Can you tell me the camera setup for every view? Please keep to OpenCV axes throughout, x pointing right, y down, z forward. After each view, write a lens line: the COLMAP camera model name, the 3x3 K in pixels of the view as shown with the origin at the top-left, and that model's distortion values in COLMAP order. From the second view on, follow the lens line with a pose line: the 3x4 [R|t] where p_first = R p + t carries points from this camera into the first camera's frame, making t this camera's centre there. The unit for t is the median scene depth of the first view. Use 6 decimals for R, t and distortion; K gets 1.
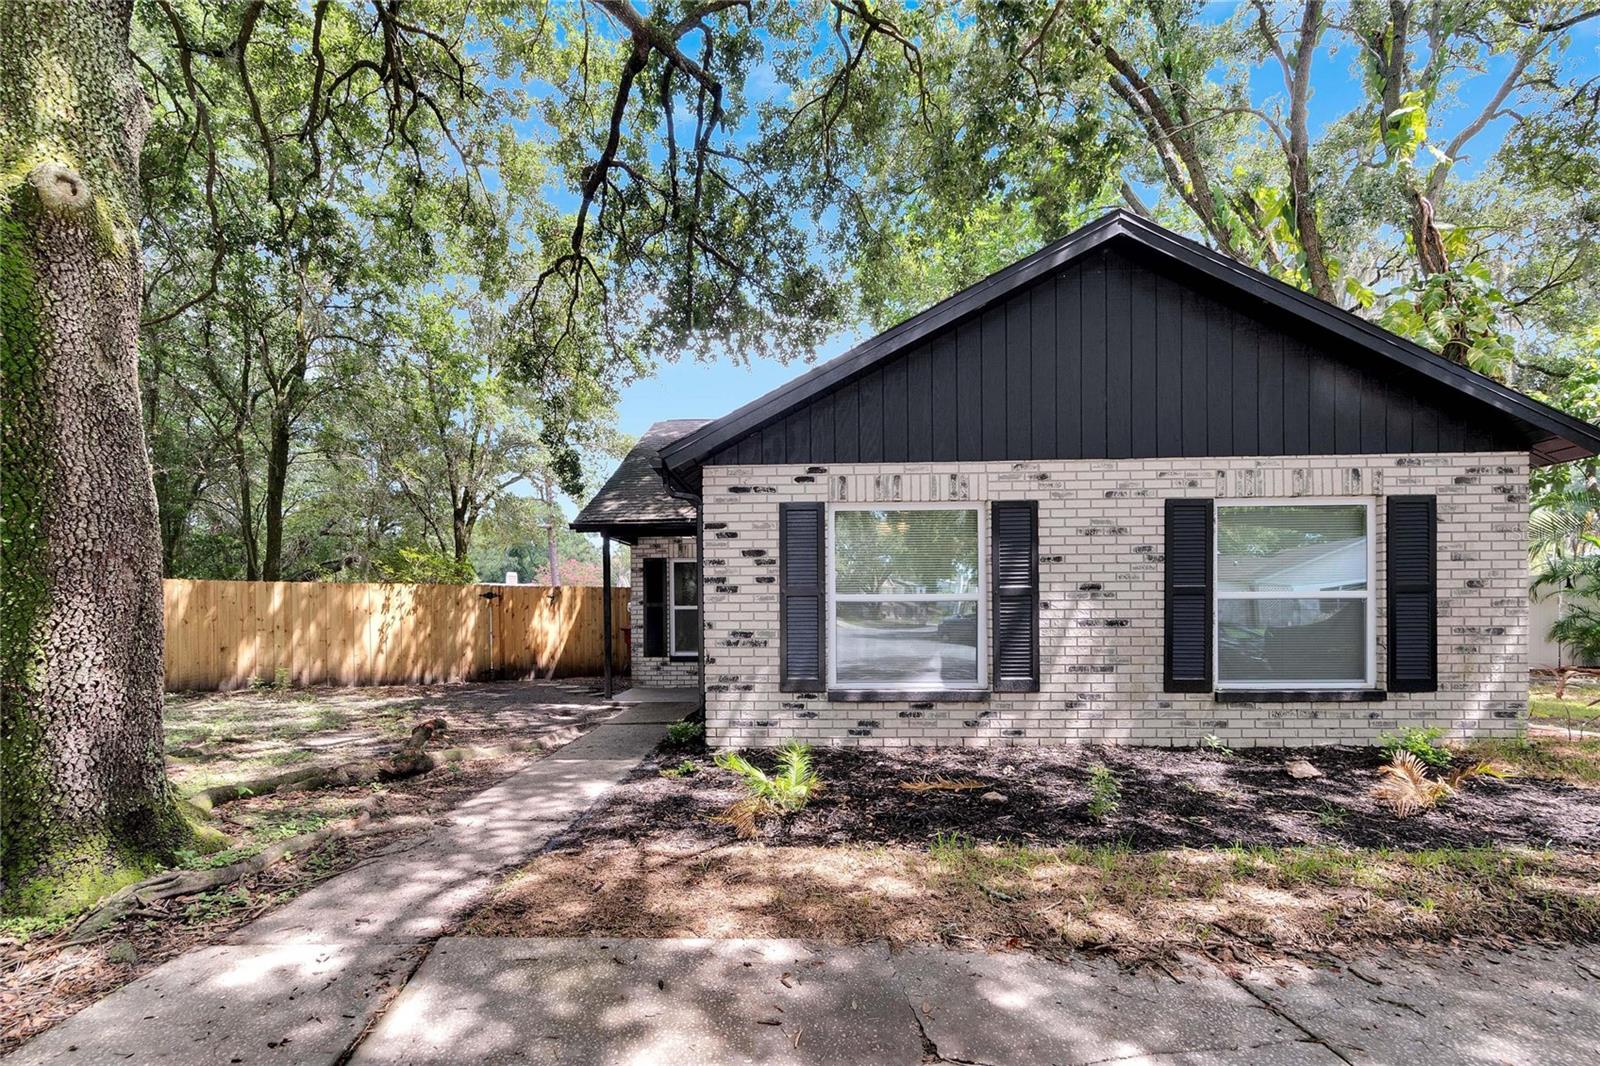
lens RADIAL K [[705.8, 0, 799.9], [0, 705.8, 619.6], [0, 0, 1]] dist [-0.003031, -0.000245]
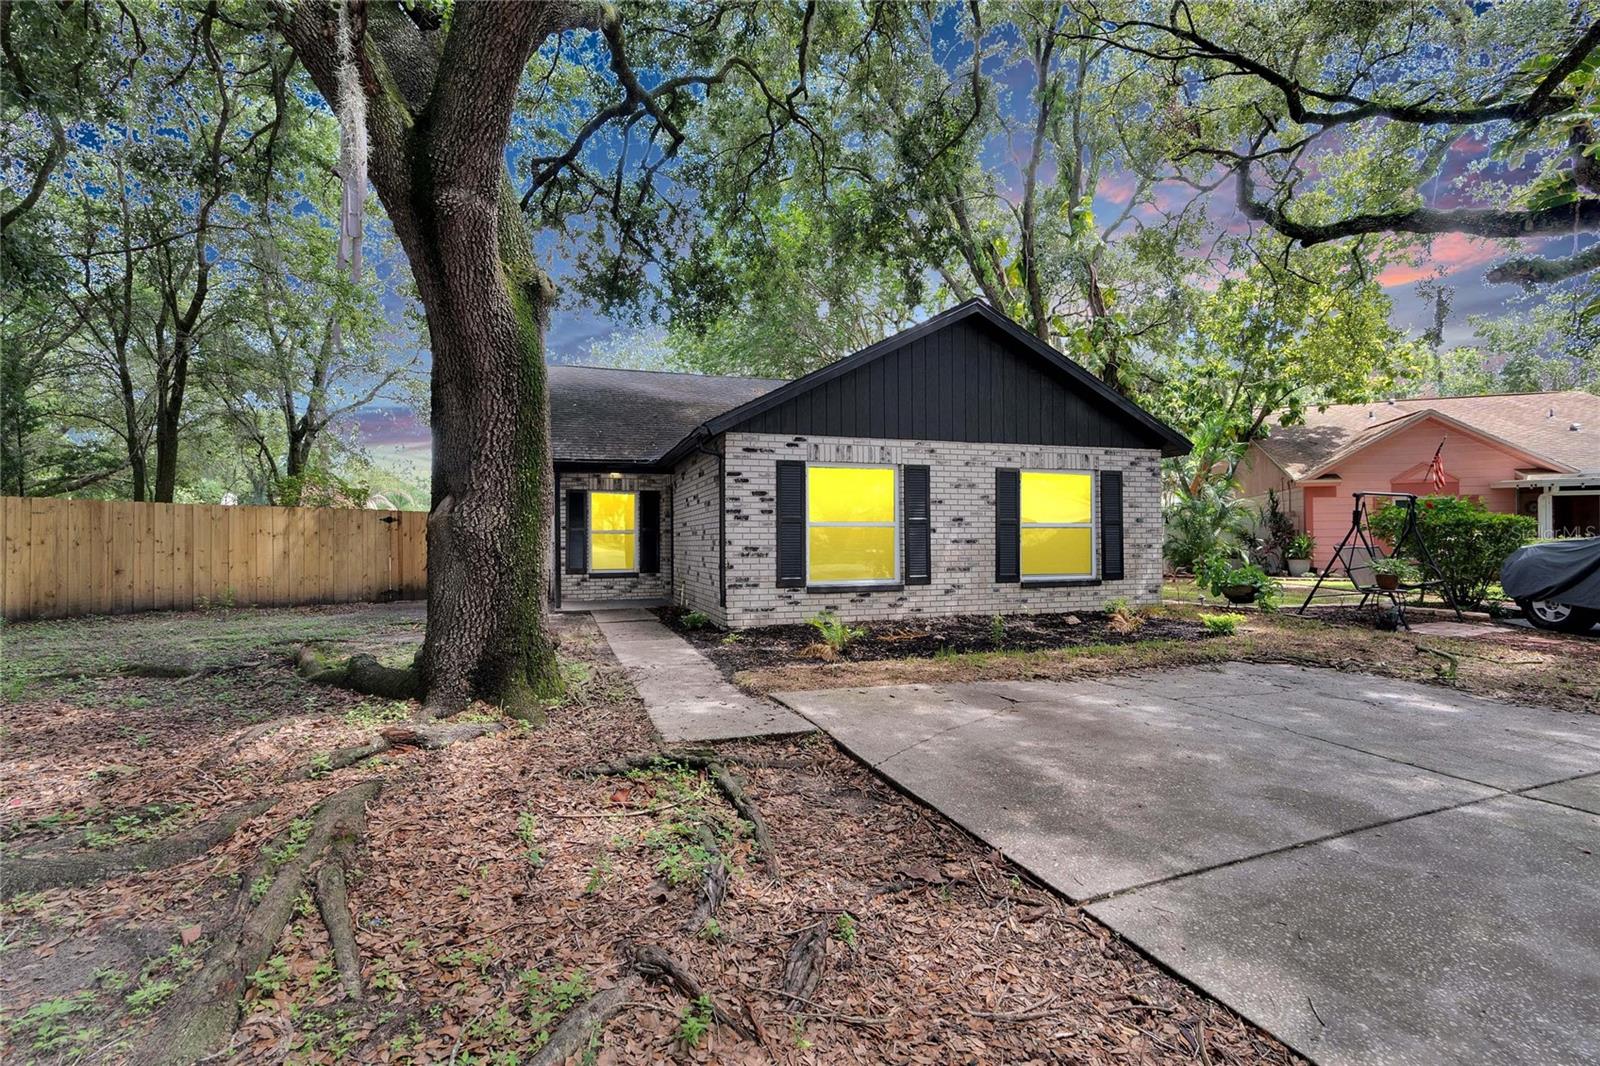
lens RADIAL K [[704.3, 0, 785.8], [0, 704.3, 533.6], [0, 0, 1]] dist [-0.003137, 0.000032]
pose [[0.940316, 0.005892, 0.340251, -0.513749], [0.001520, 0.999767, -0.021515, 0.021146], [-0.340299, 0.020748, 0.940088, -0.396606]]
